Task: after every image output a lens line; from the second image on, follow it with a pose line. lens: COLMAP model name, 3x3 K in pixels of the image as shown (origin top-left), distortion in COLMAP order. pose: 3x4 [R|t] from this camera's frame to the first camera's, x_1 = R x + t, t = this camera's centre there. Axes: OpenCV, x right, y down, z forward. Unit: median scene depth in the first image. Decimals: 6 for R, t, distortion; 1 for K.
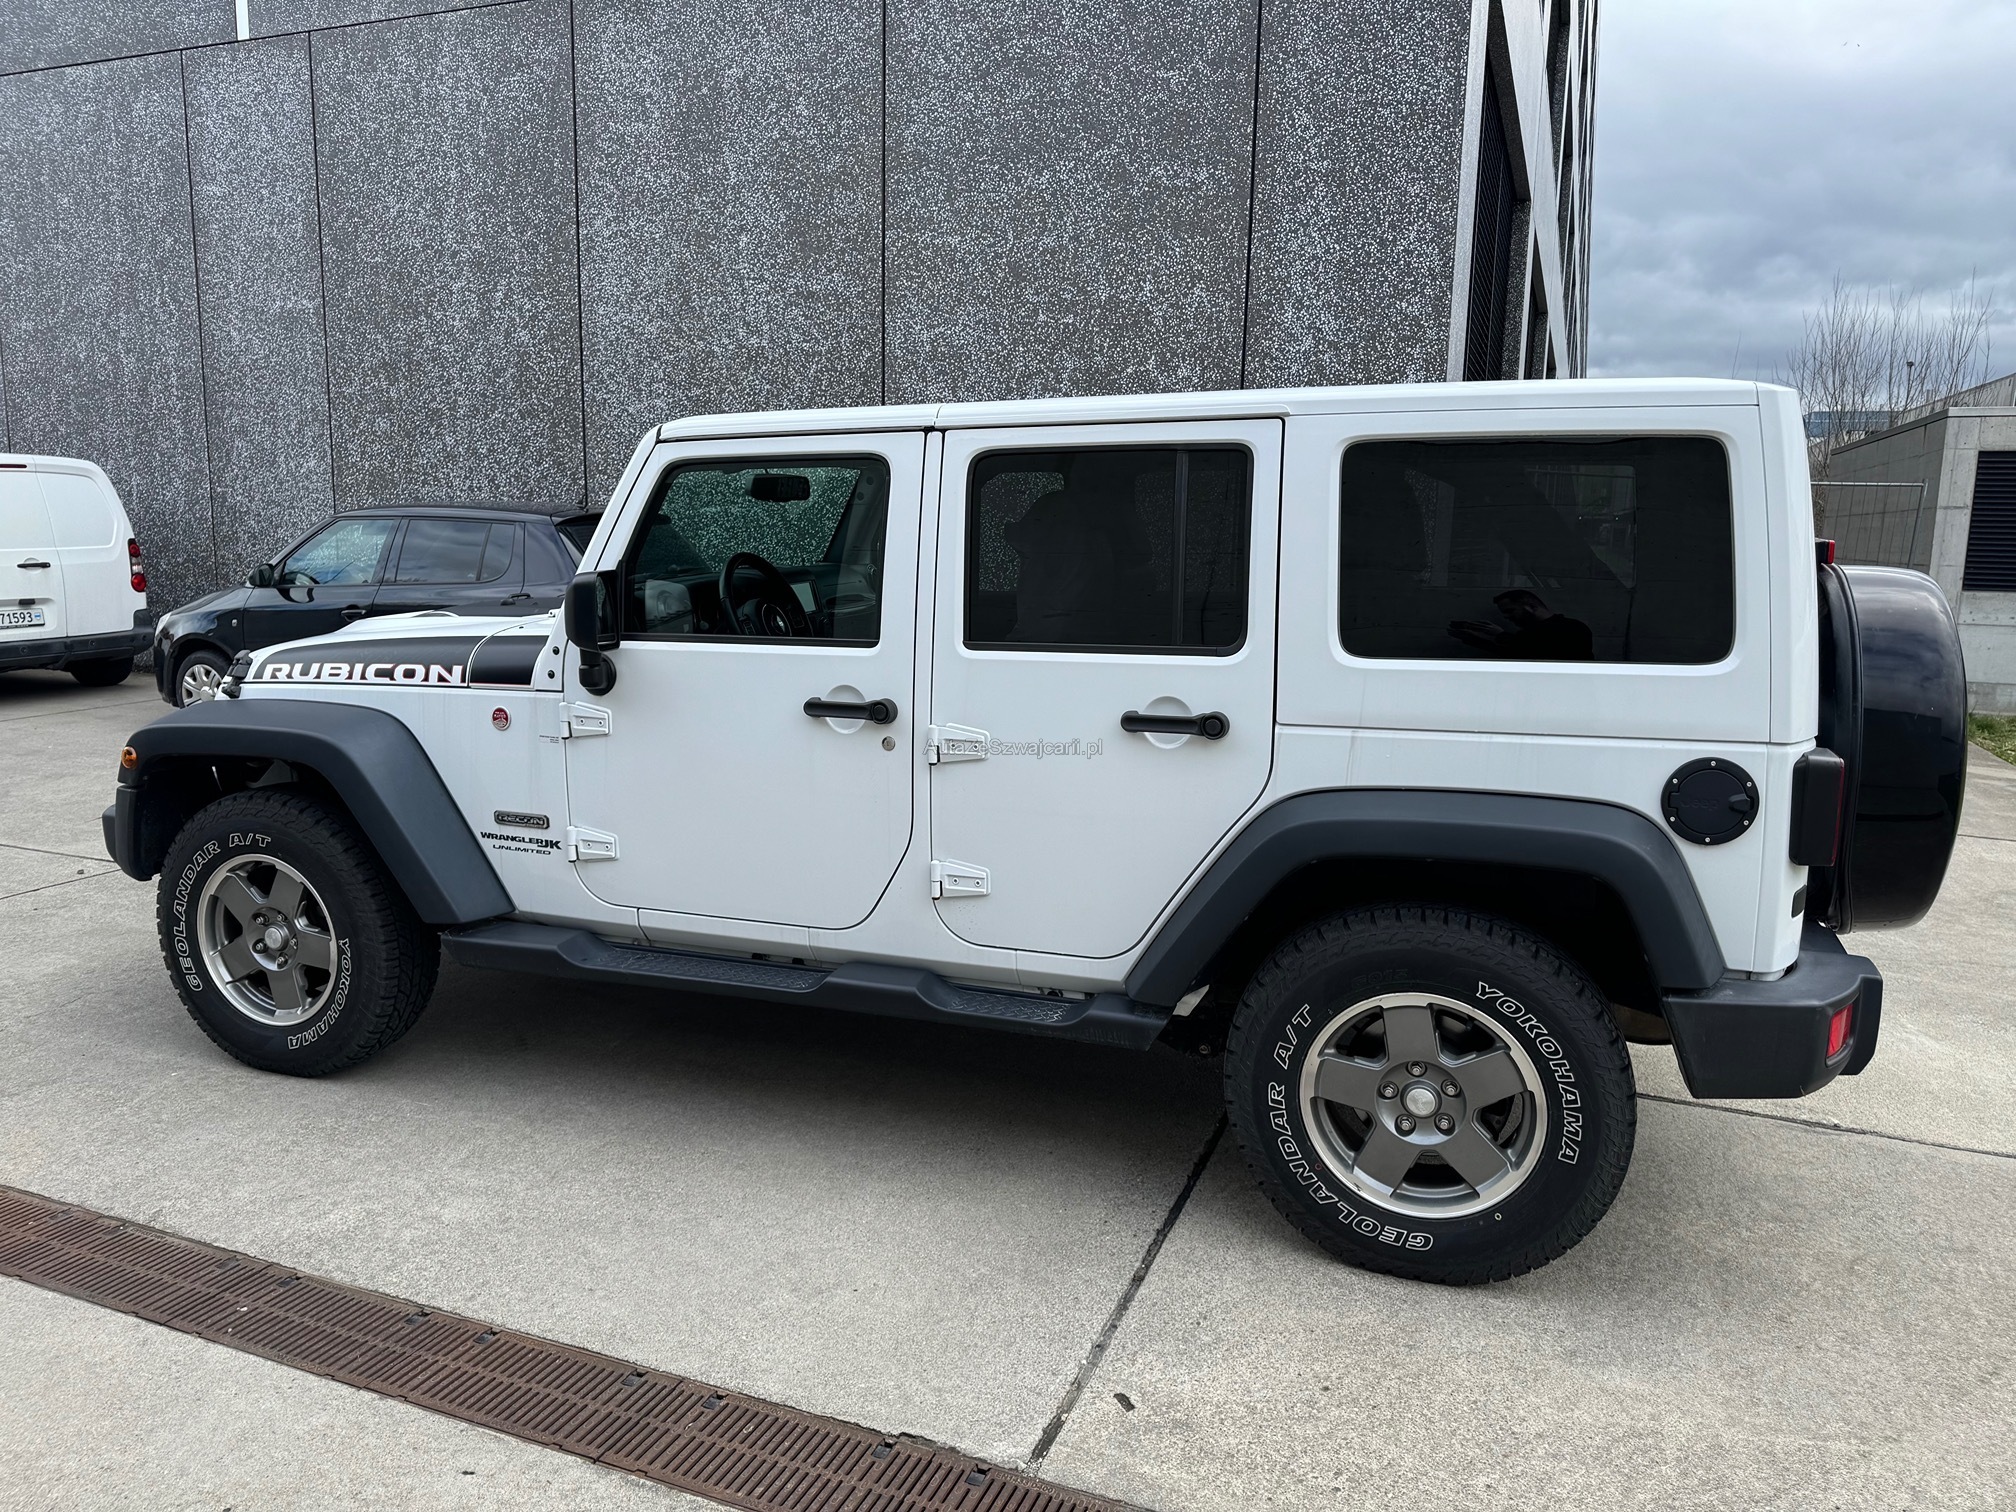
lens RADIAL K [[1435.0, 0, 1005.2], [0, 1435.0, 761.7], [0, 0, 1]] dist [0.029769, -0.033799]
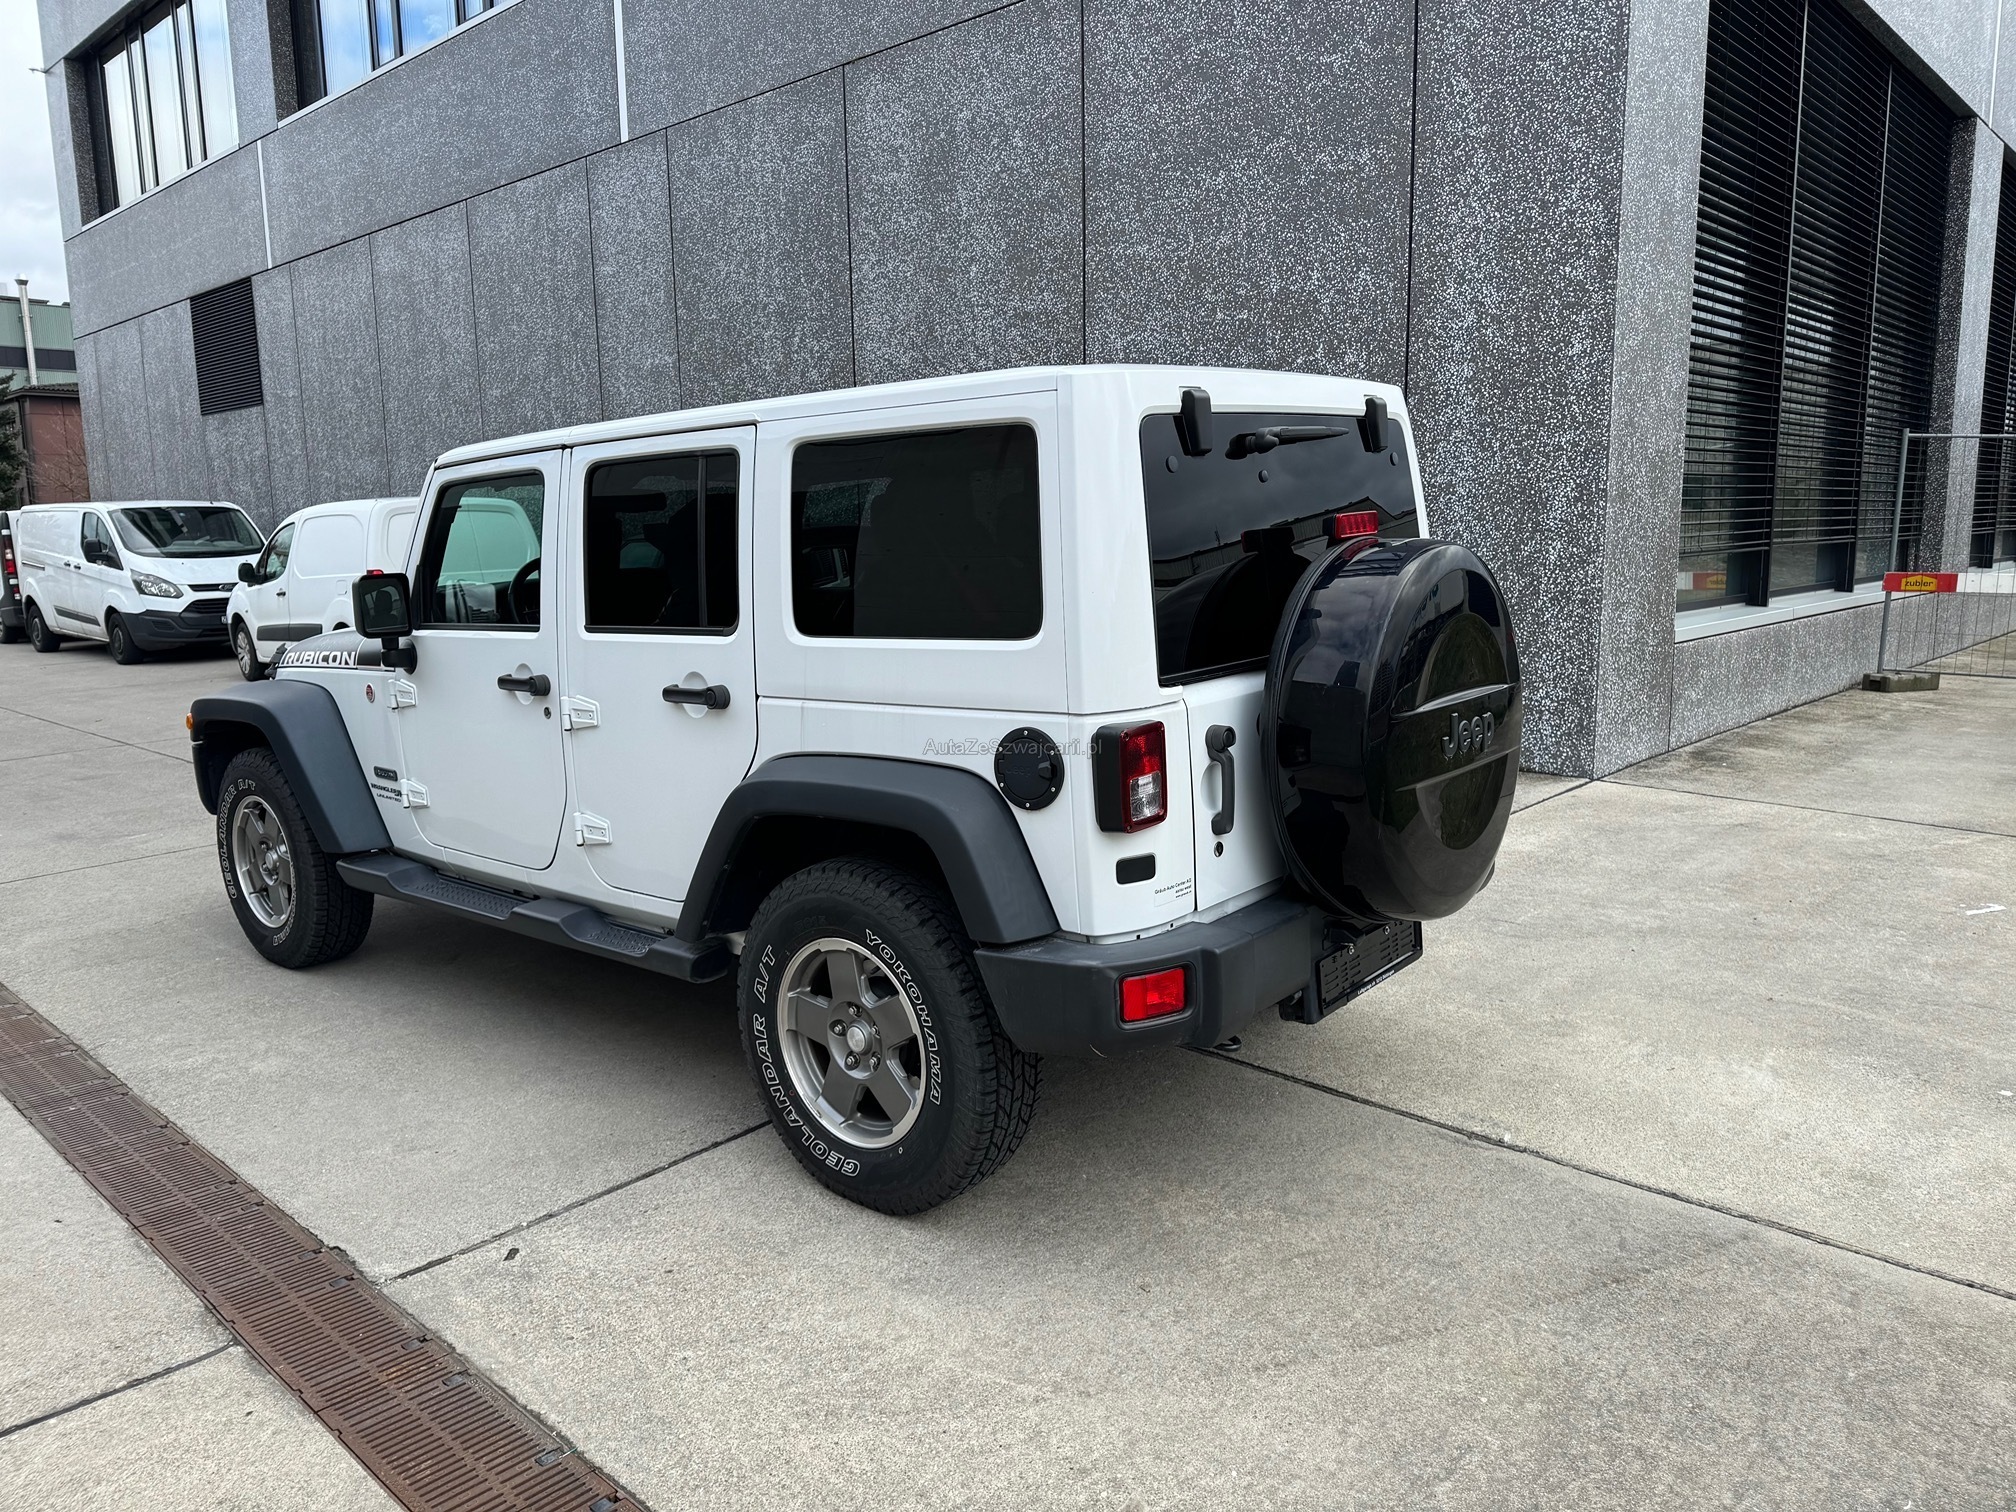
lens RADIAL K [[1442.2, 0, 1004.4], [0, 1442.2, 759.1], [0, 0, 1]] dist [0.012748, -0.007007]
pose [[0.930475, 0.021857, -0.365704, 0.277480], [-0.024254, 0.999704, -0.001961, 0.007458], [0.365552, 0.010694, 0.930729, 0.007419]]
